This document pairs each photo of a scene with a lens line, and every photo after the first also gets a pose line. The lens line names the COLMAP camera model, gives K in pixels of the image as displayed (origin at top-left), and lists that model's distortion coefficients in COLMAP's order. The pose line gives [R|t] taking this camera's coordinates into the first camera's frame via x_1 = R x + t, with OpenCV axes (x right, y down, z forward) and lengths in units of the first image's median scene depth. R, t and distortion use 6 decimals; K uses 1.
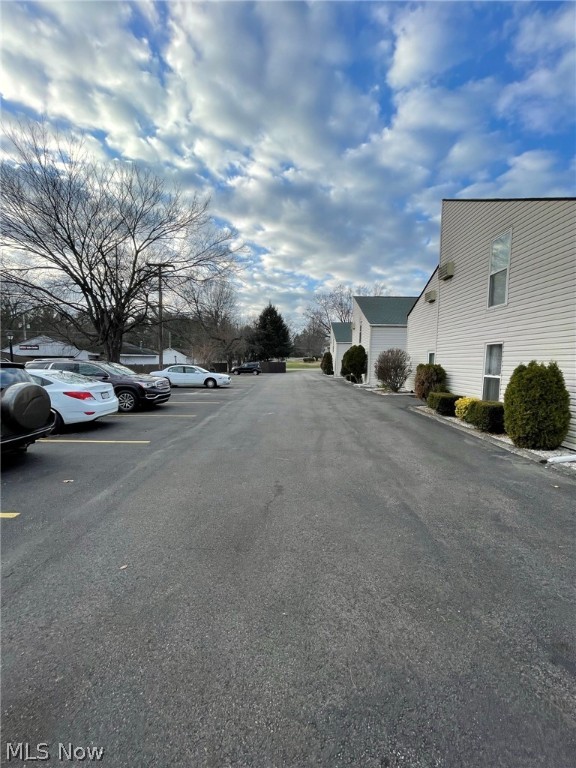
lens RADIAL K [[310.6, 0, 345.0], [0, 310.6, 393.6], [0, 0, 1]] dist [-0.005730, 0.001734]
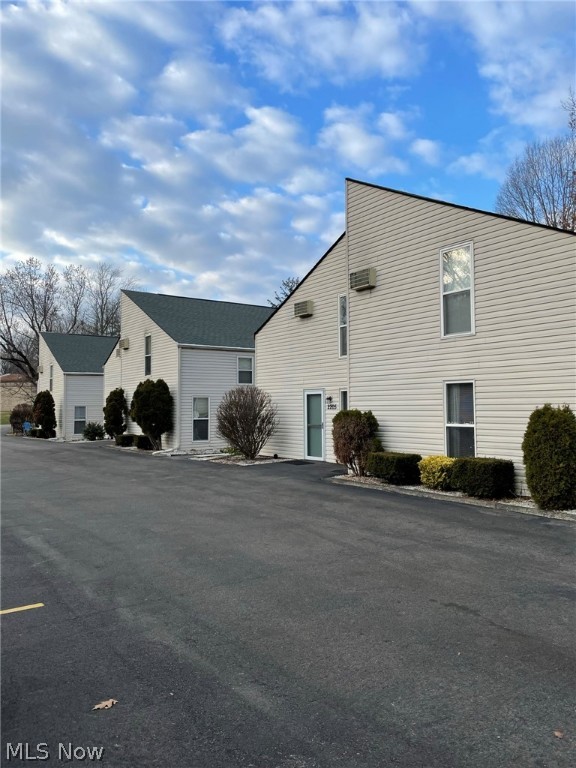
lens RADIAL K [[582.9, 0, 274.1], [0, 582.9, 371.0], [0, 0, 1]] dist [0.063390, -0.064194]
pose [[0.812234, 0.020486, 0.582972, -0.264480], [0.075968, 0.987157, -0.140533, -0.006986], [-0.578364, 0.158433, 0.800246, 0.035627]]
